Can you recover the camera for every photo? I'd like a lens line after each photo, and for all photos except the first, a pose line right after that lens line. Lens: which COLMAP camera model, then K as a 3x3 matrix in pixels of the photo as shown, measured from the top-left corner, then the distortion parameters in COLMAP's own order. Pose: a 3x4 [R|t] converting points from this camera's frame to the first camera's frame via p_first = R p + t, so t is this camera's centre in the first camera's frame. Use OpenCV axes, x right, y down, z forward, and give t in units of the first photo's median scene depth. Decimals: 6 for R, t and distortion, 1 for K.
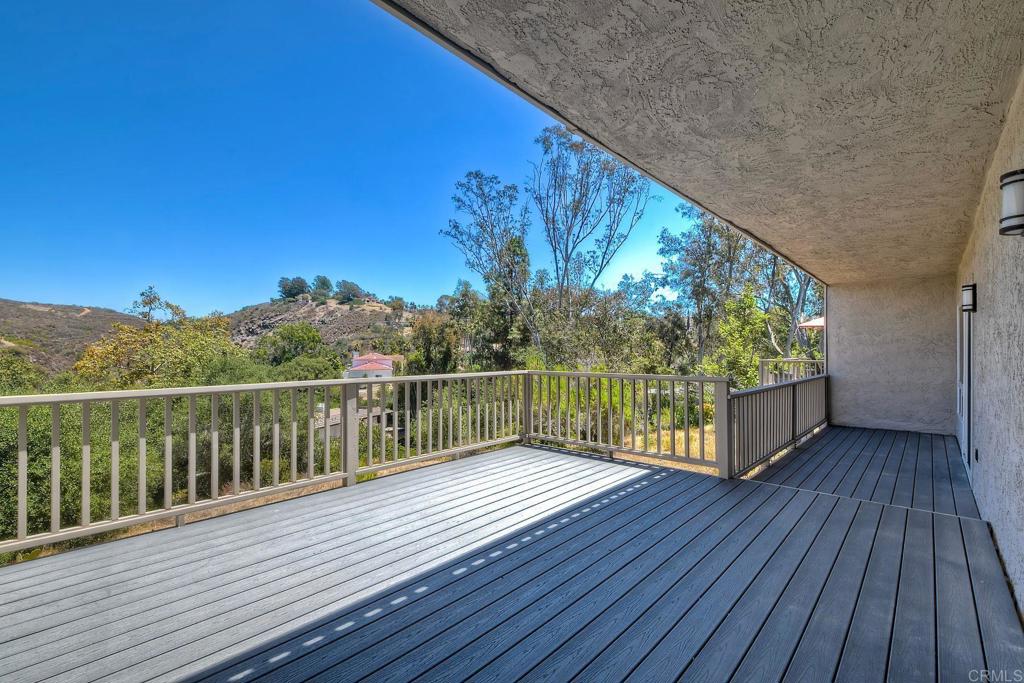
lens RADIAL K [[462.2, 0, 514.0], [0, 462.2, 336.9], [0, 0, 1]] dist [0.041806, -0.041660]
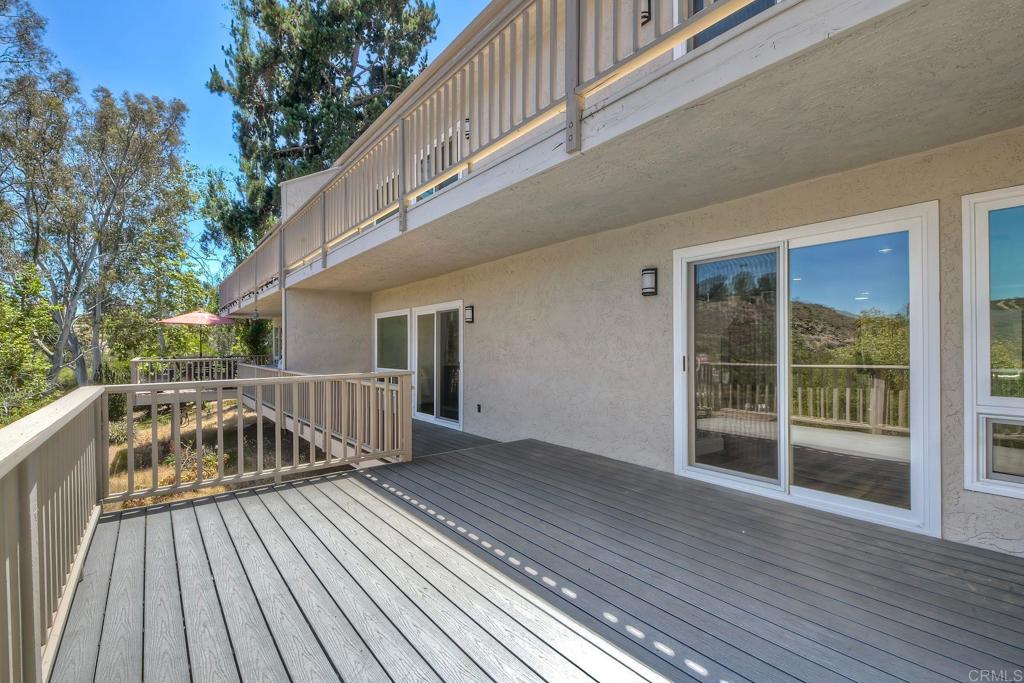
lens RADIAL K [[462.2, 0, 514.0], [0, 462.2, 336.9], [0, 0, 1]] dist [0.041806, -0.041660]
pose [[0.168193, 0.006661, 0.985732, -0.626672], [-0.013046, 0.999905, -0.004531, 0.004306], [-0.985668, -0.012097, 0.168263, 0.563679]]
